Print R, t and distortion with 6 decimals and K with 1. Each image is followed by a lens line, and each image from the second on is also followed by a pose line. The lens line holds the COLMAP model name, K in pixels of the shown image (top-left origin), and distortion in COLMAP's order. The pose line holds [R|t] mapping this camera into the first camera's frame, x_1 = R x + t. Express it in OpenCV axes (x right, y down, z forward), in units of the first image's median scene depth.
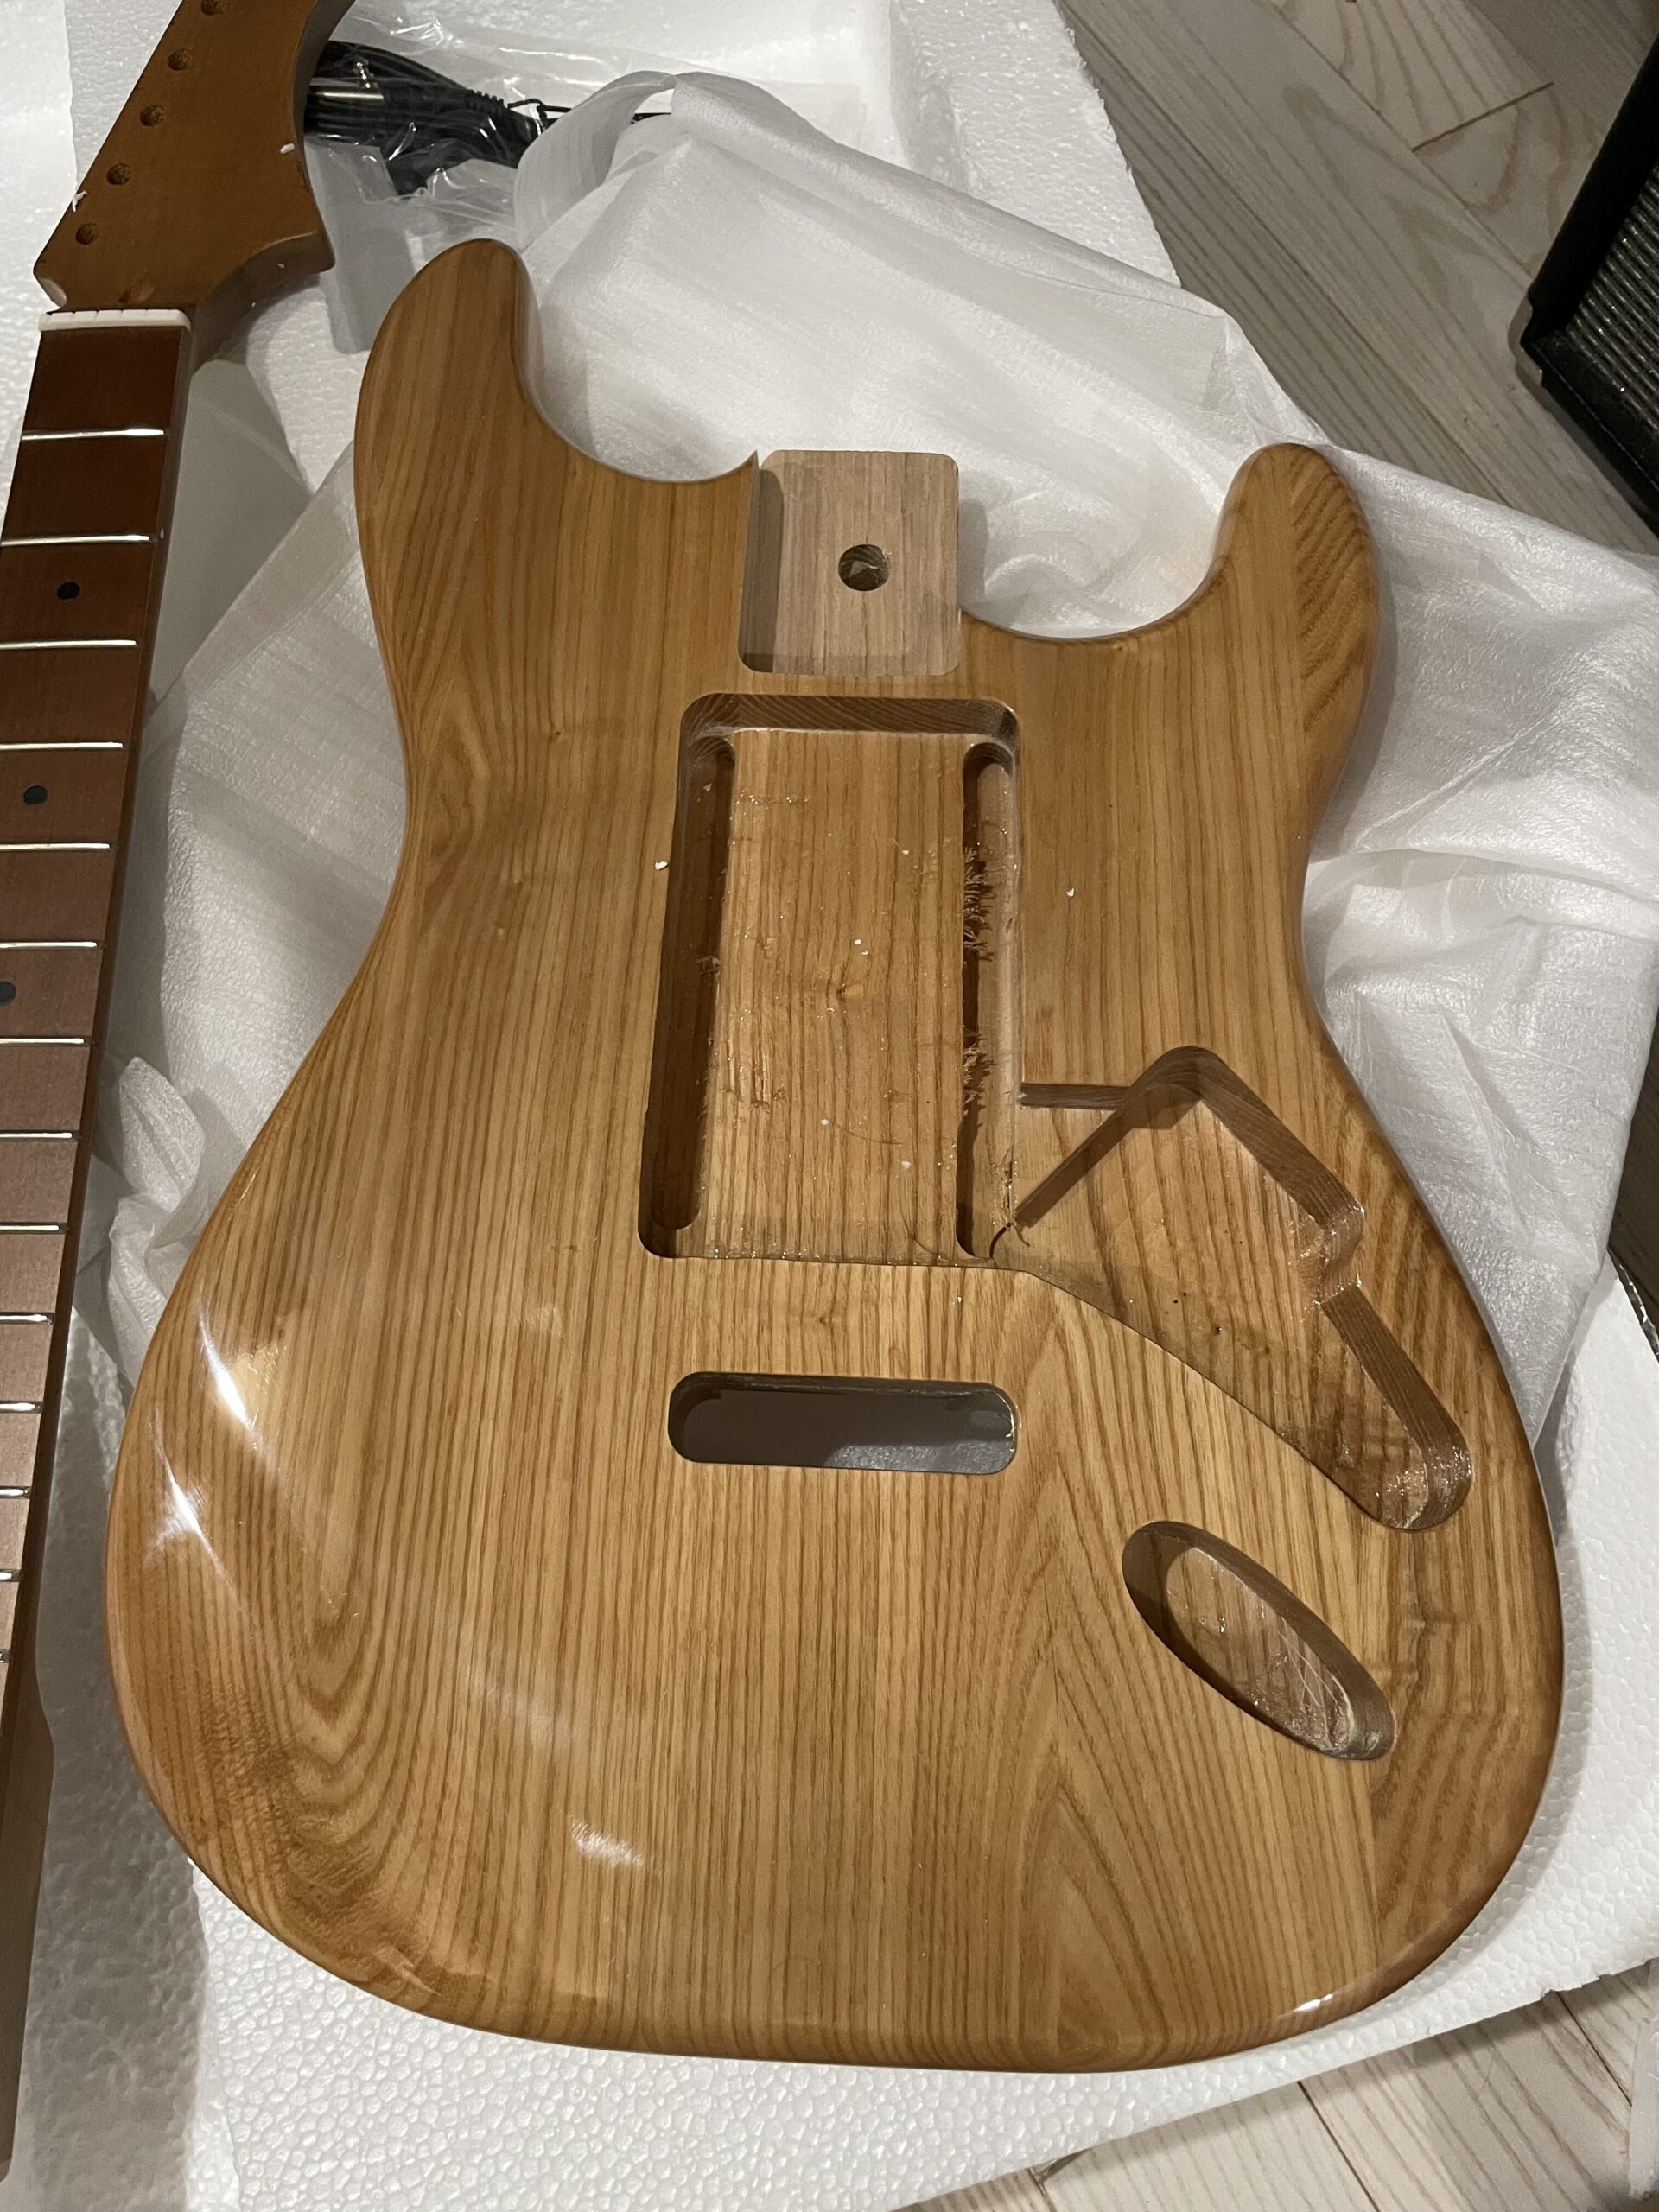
lens RADIAL K [[1693.3, 0, 806.8], [0, 1693.3, 1100.9], [0, 0, 1]] dist [0.075595, -0.115065]
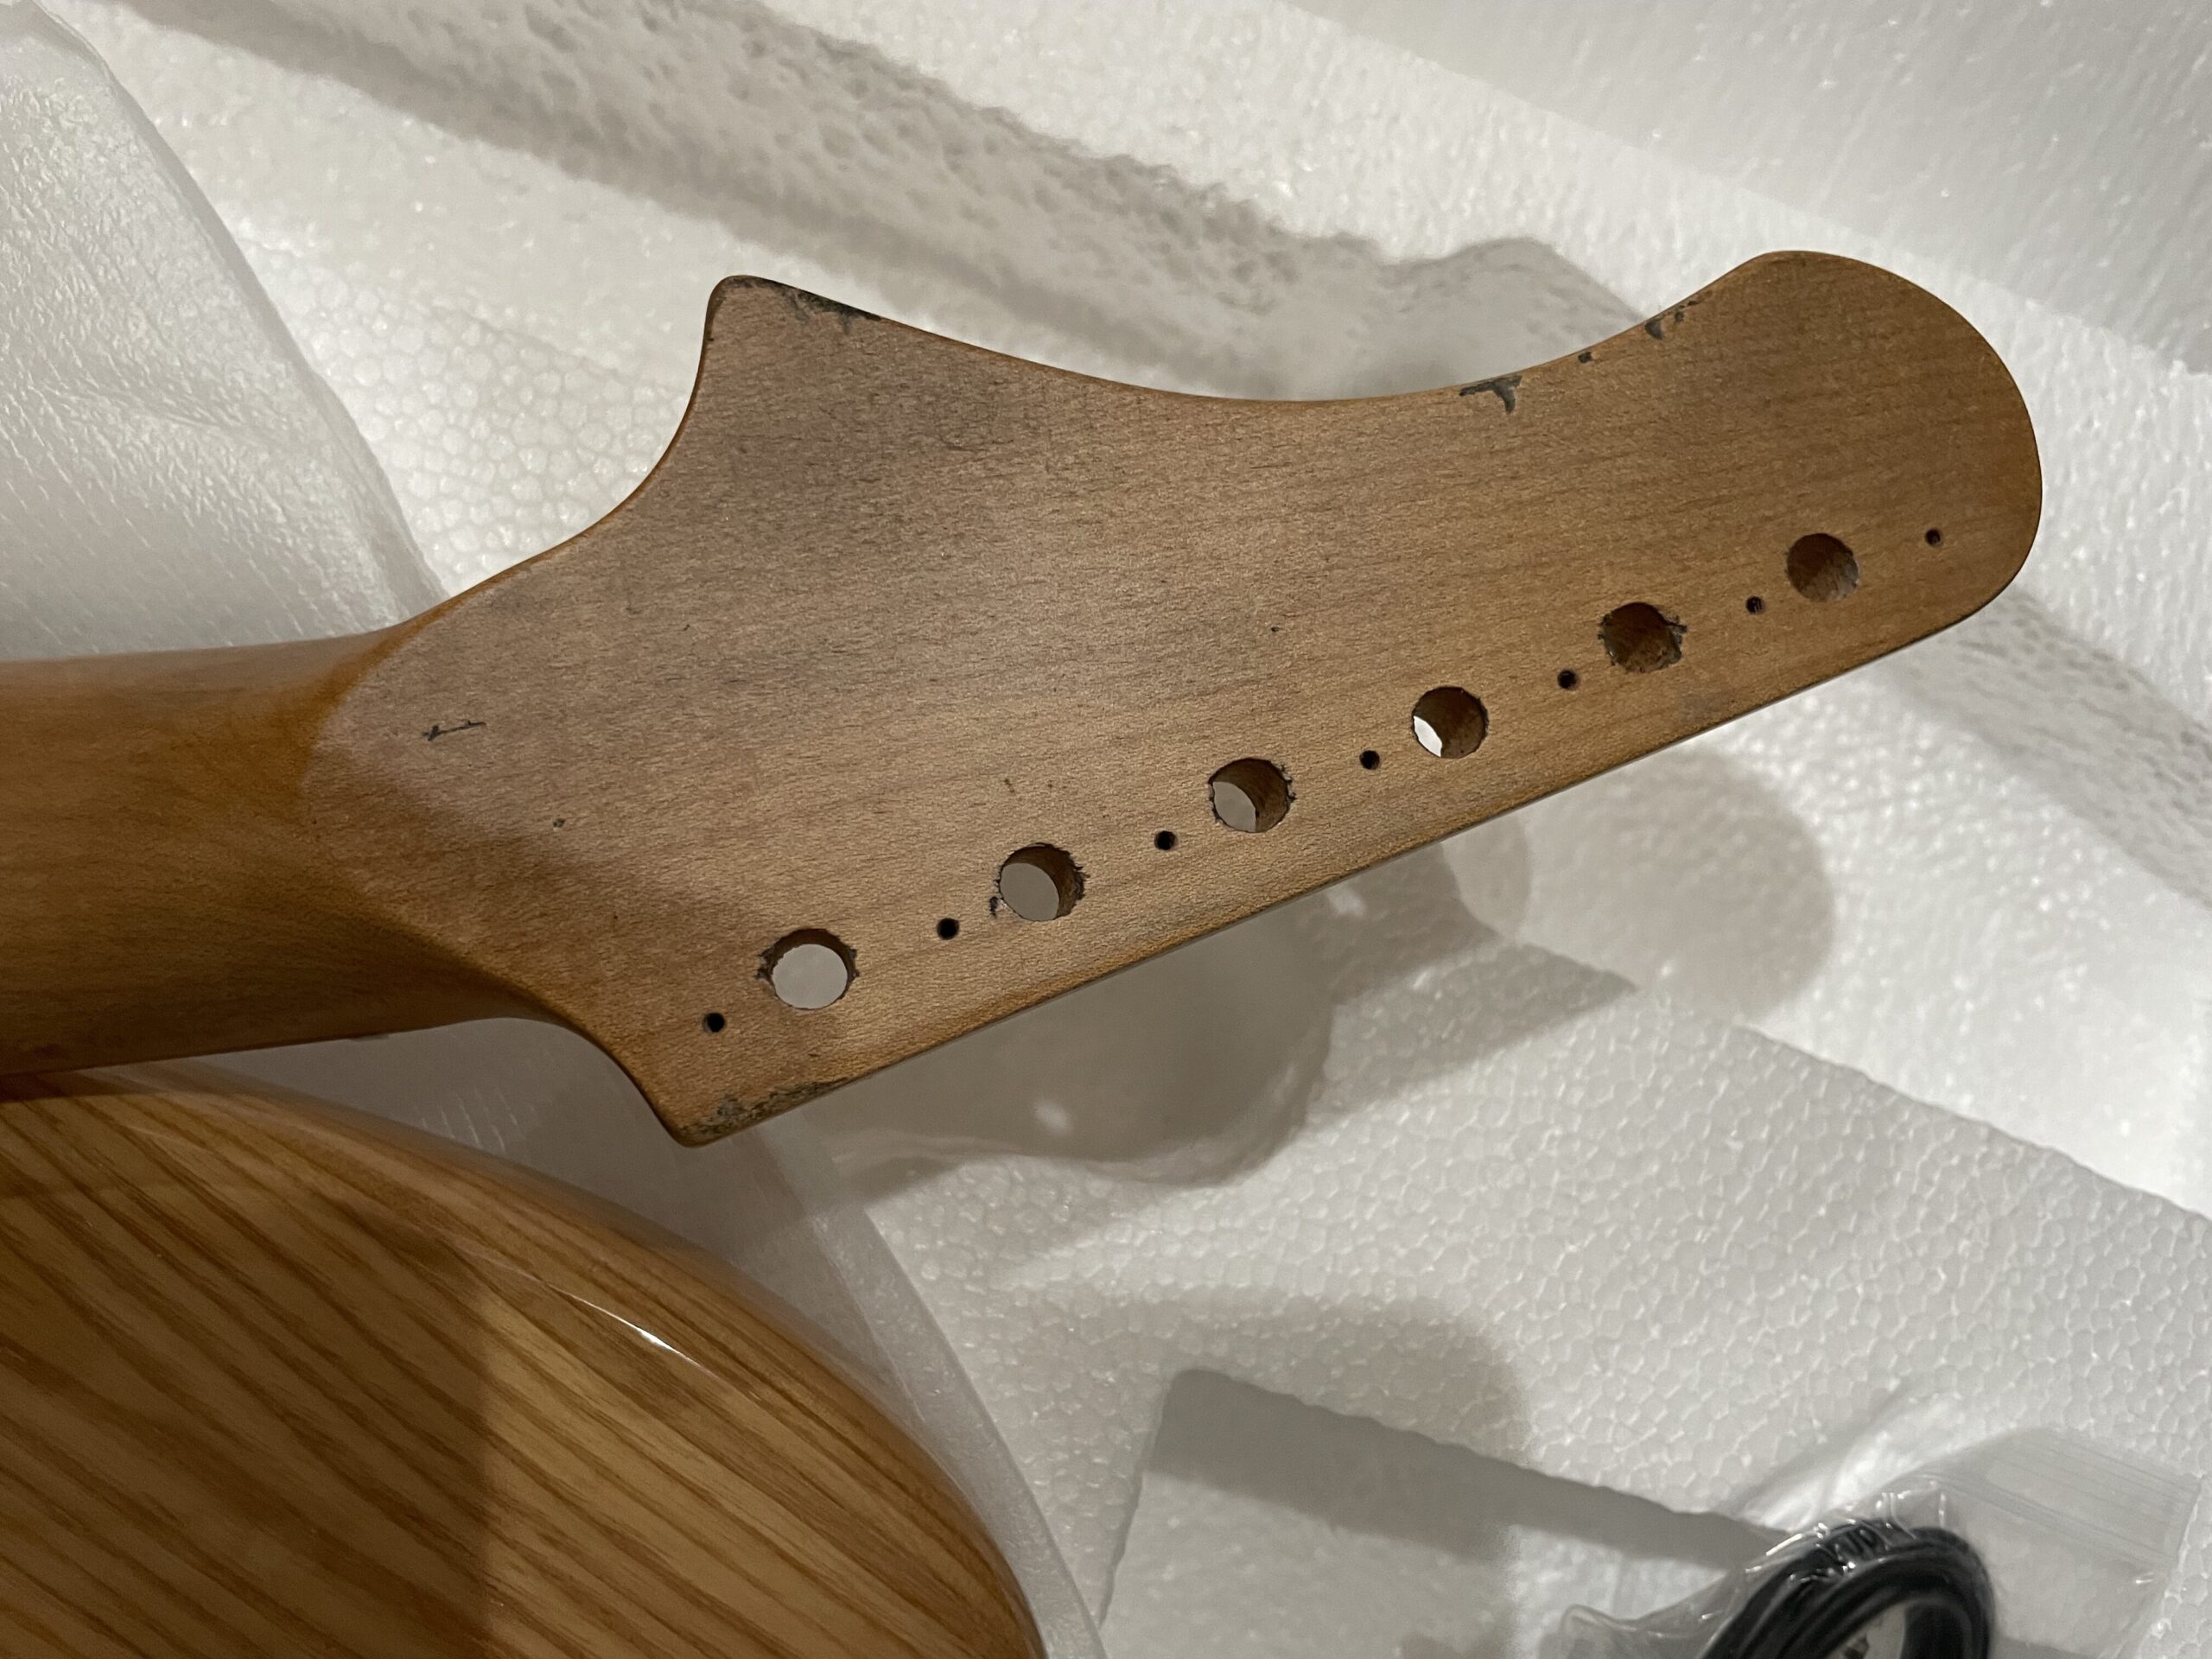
lens RADIAL K [[1693.3, 0, 1097.3], [0, 1693.3, 830.2], [0, 0, 1]] dist [0.075595, -0.115065]
pose [[-0.533816, 0.826745, -0.177575, -0.411868], [-0.836431, -0.485411, 0.254476, -0.640726], [0.124190, 0.284373, 0.950636, 0.725260]]
